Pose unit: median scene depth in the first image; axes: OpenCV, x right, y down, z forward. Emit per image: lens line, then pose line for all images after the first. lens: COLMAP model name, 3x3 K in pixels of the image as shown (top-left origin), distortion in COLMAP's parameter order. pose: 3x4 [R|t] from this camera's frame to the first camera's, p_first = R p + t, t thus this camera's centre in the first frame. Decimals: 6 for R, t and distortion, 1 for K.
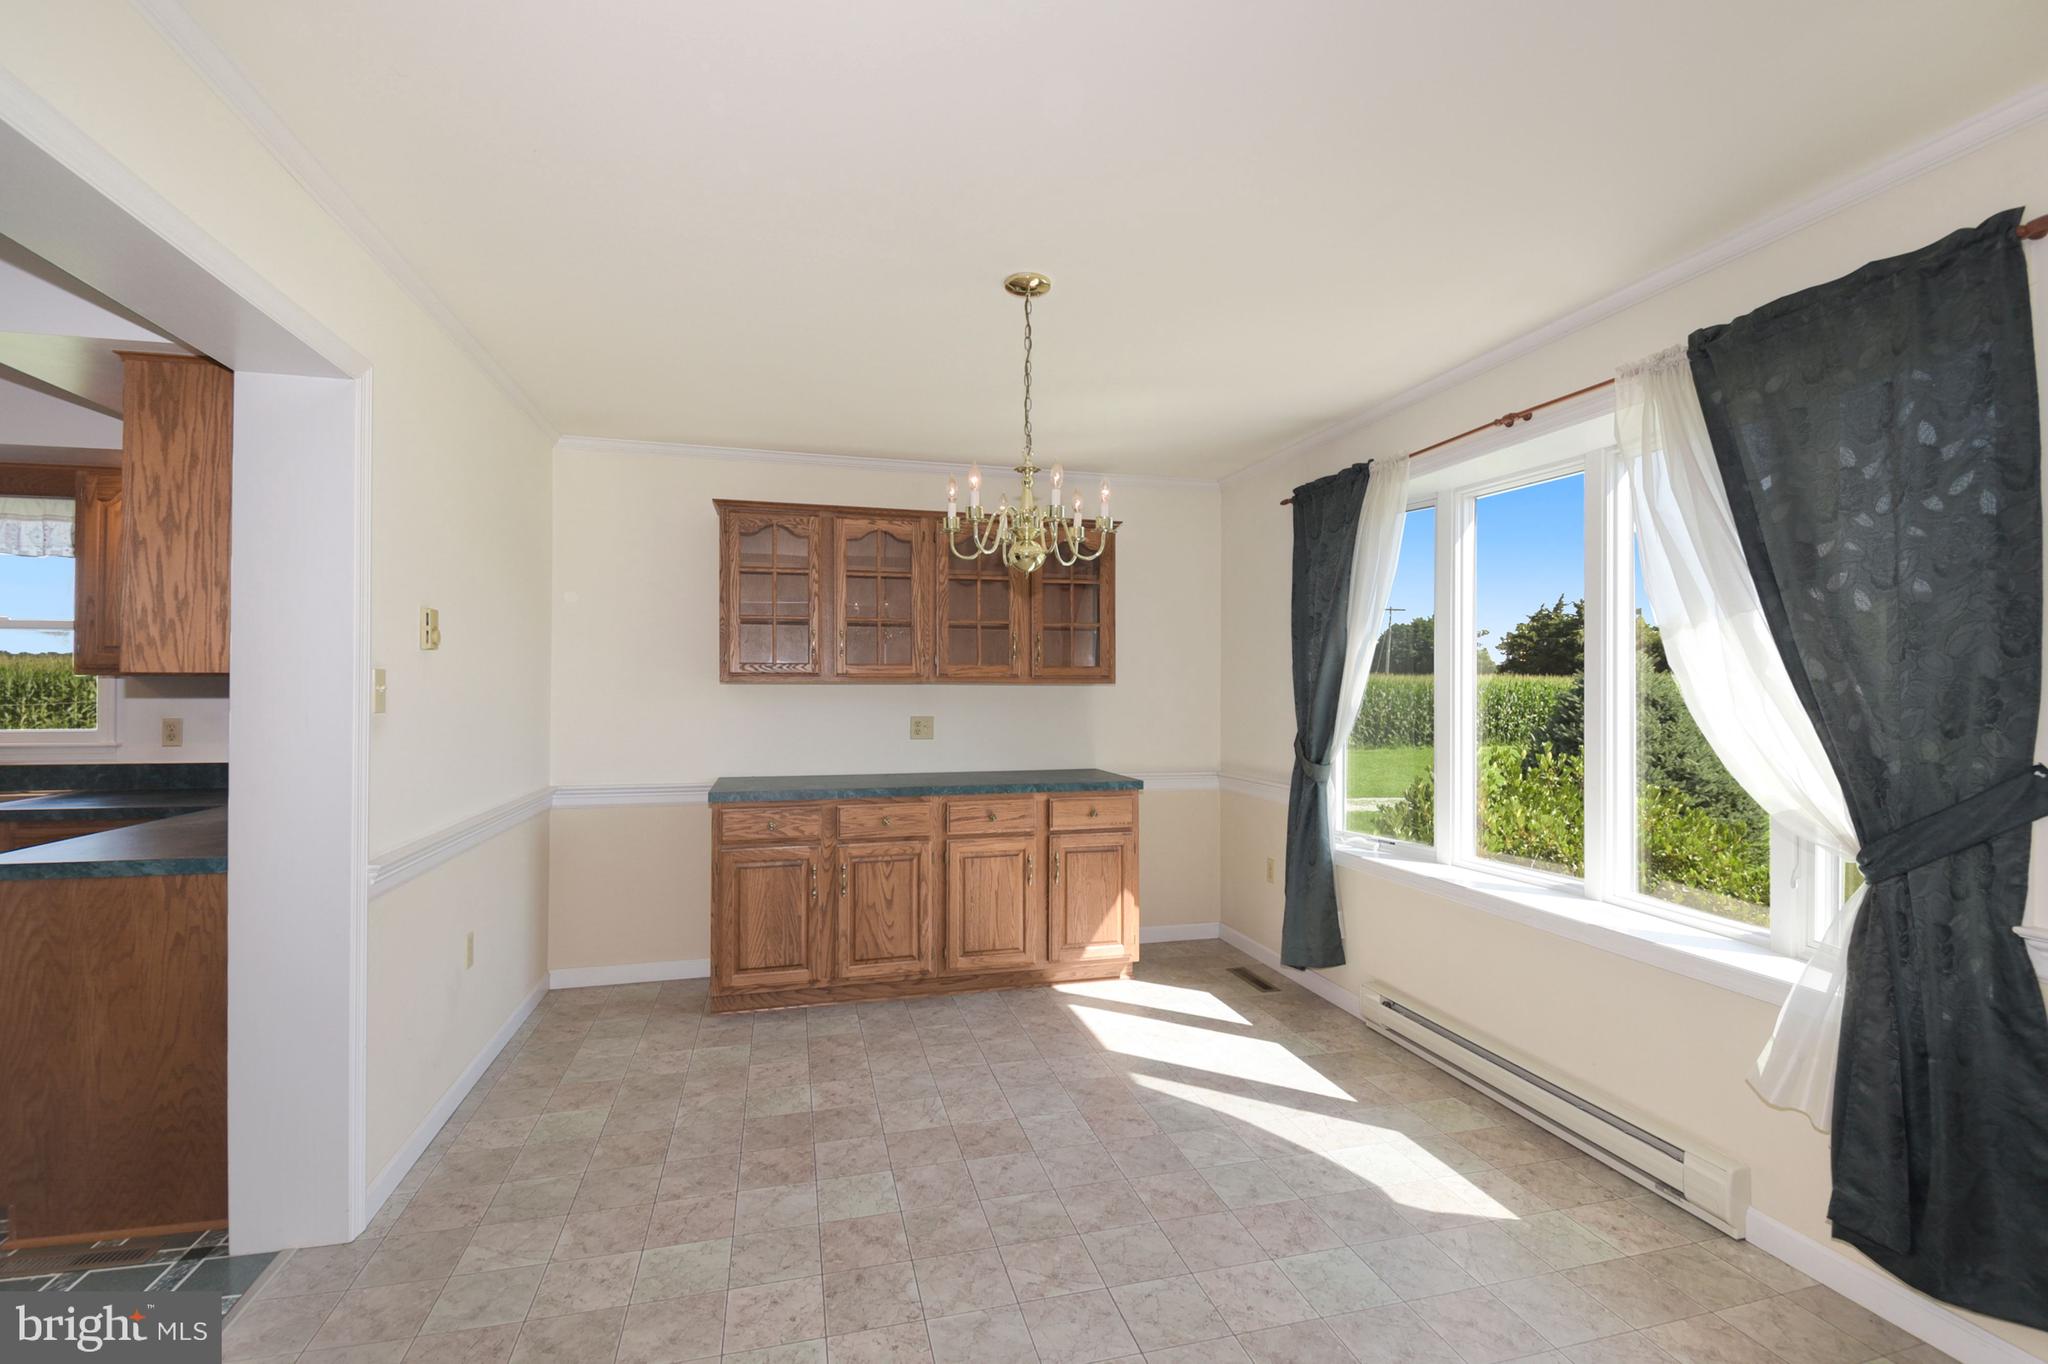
lens RADIAL K [[895.2, 0, 1036.2], [0, 895.2, 670.3], [0, 0, 1]] dist [-0.010387, -0.007334]
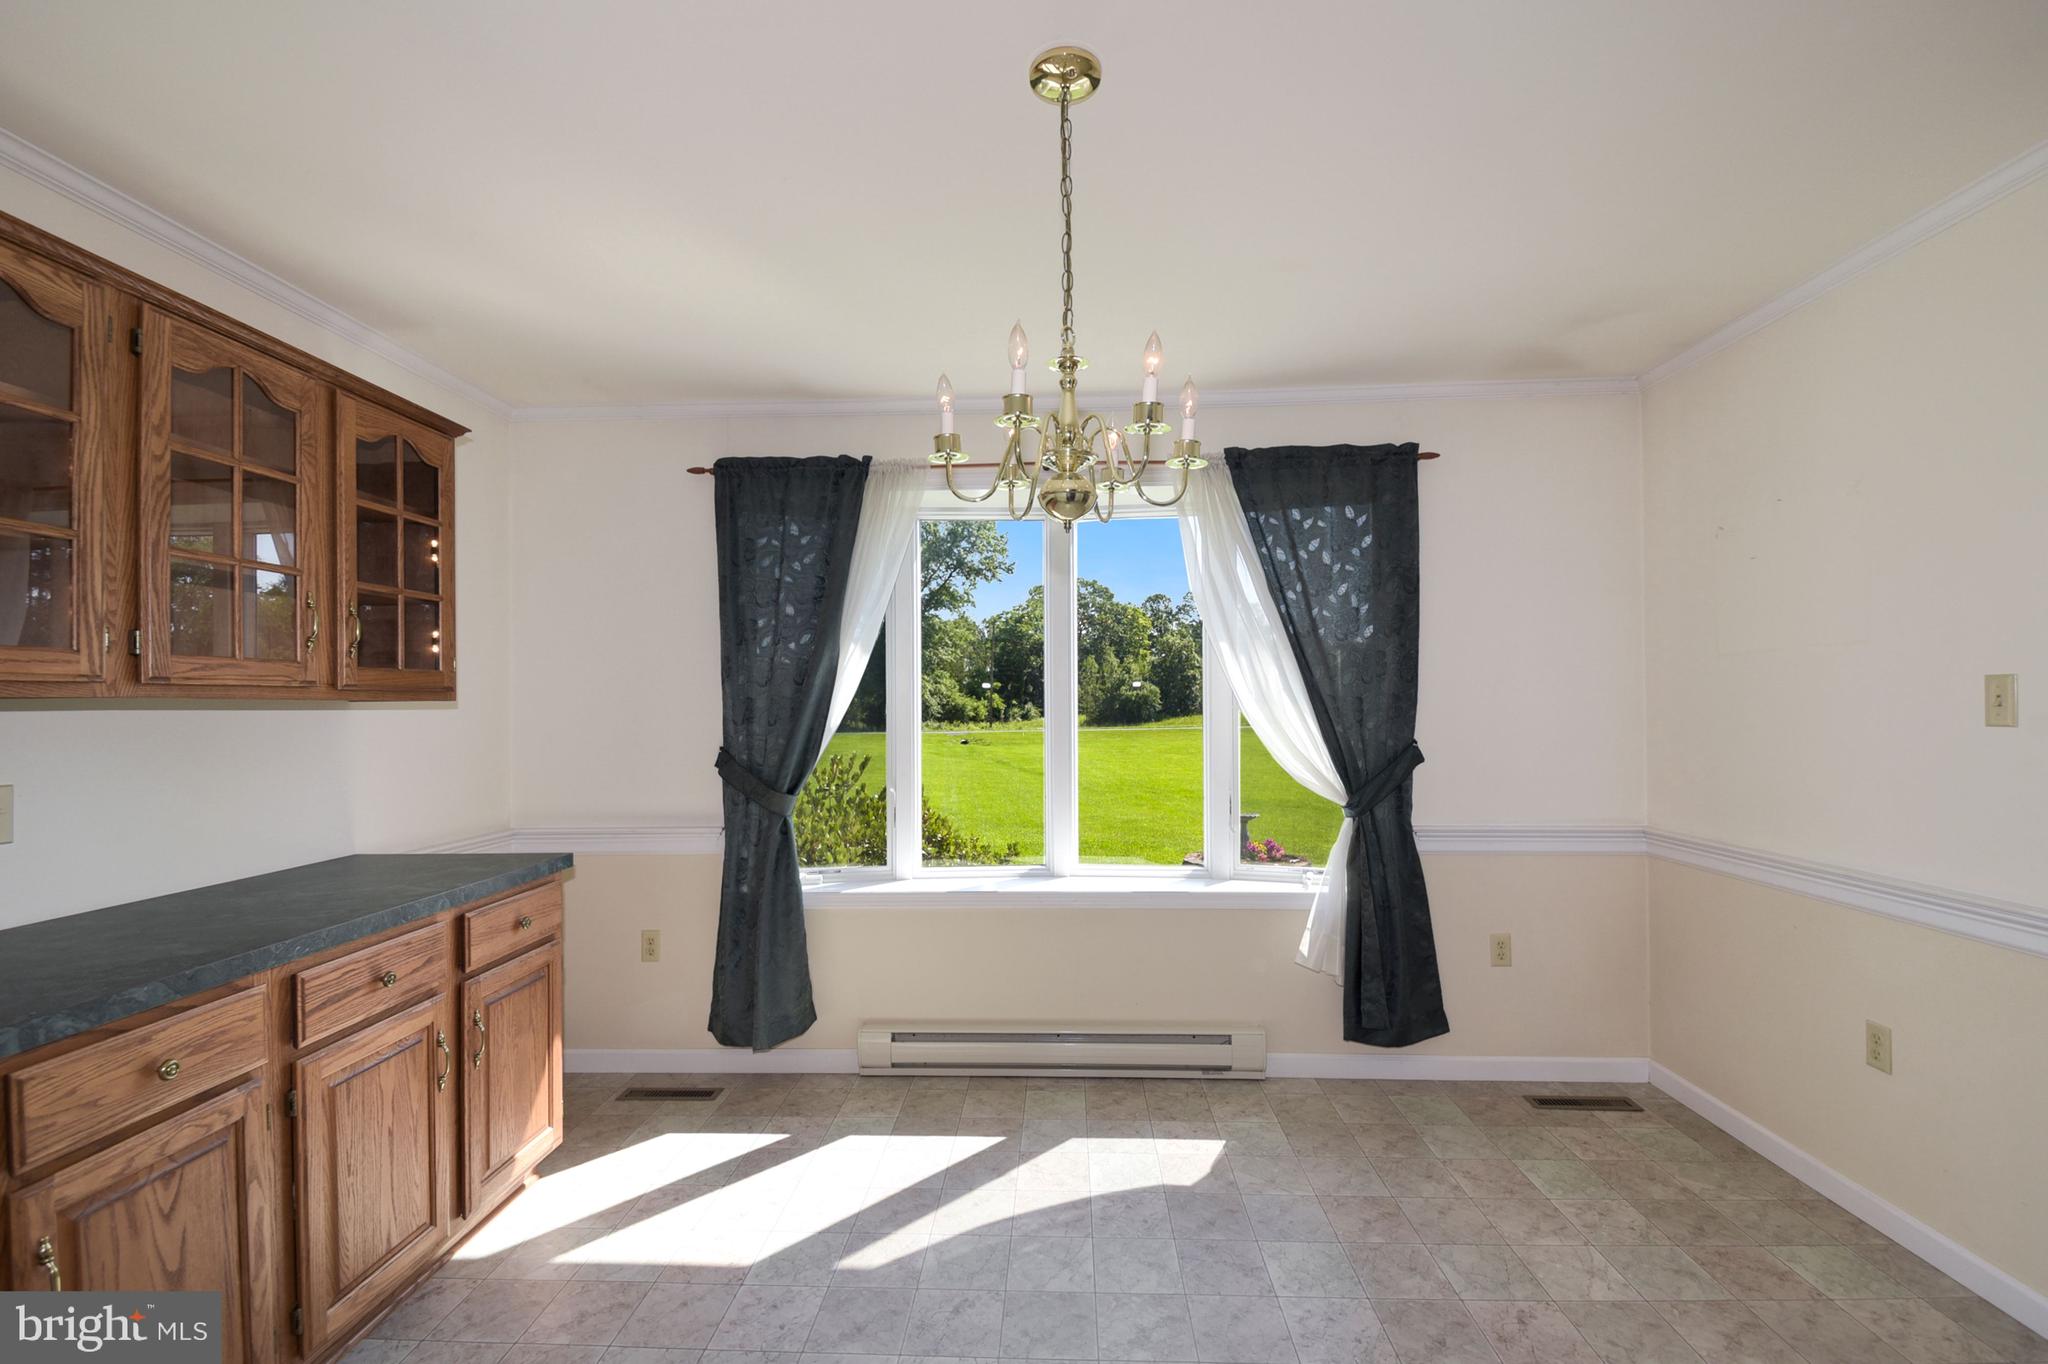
lens RADIAL K [[857.1, 0, 1032.3], [0, 857.1, 694.6], [0, 0, 1]] dist [0.012598, -0.011188]
pose [[0.303795, 0.006483, 0.952715, -0.408808], [-0.008849, 0.999953, -0.003982, 0.011221], [-0.952696, -0.007221, 0.303838, 0.562874]]
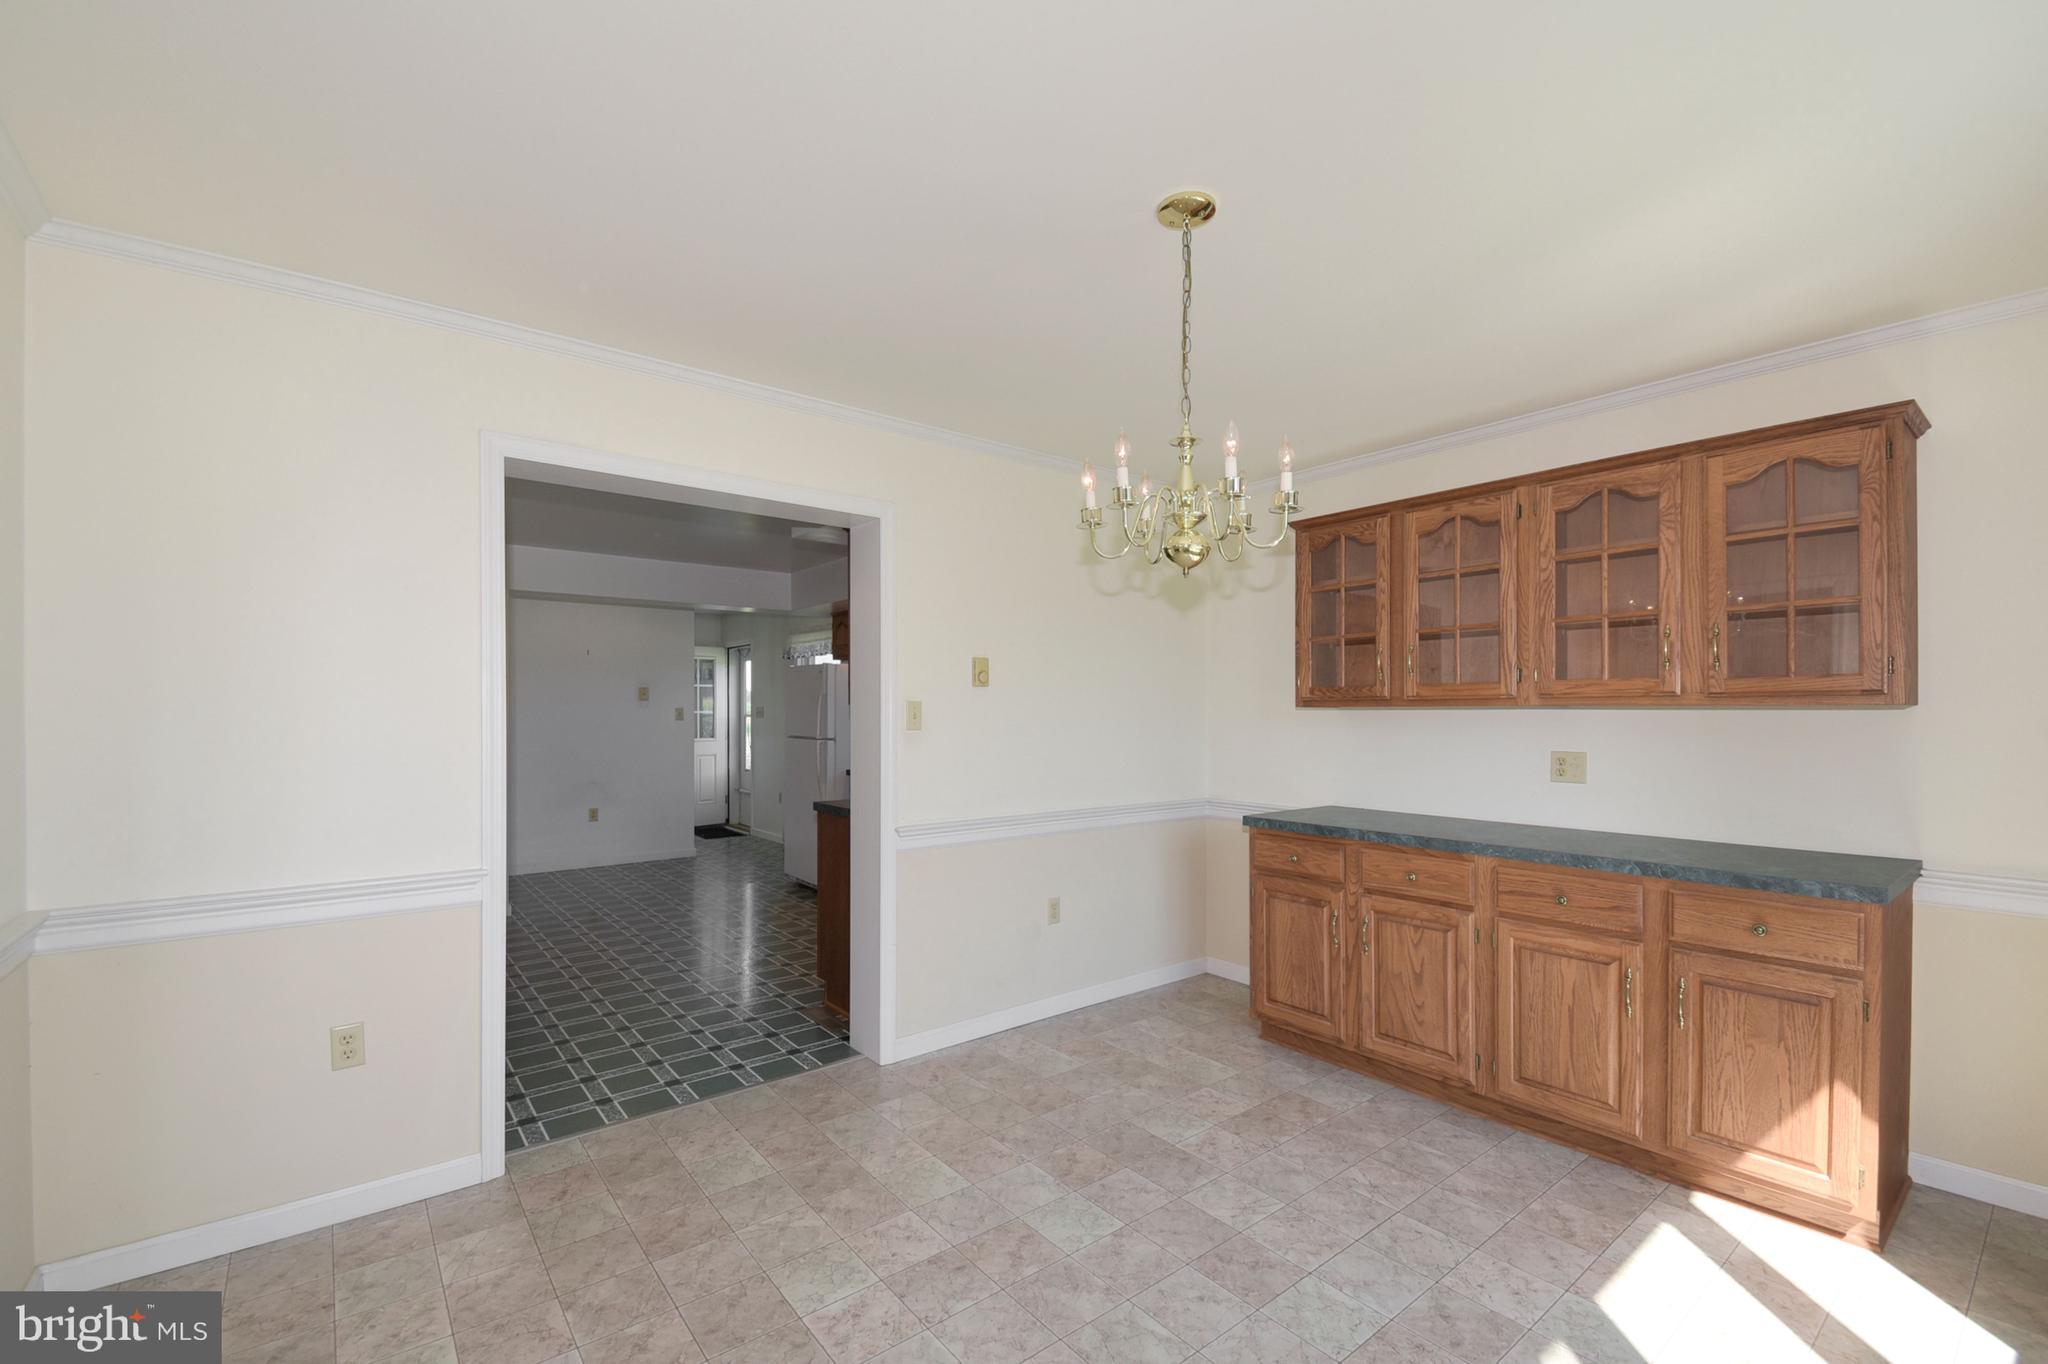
lens RADIAL K [[861.2, 0, 1014.2], [0, 861.2, 710.0], [0, 0, 1]] dist [-0.009728, -0.002757]
pose [[0.378260, -0.004043, -0.925691, 0.432138], [0.019459, 0.999804, 0.003585, 0.007021], [0.925495, -0.019369, 0.378264, 0.378979]]
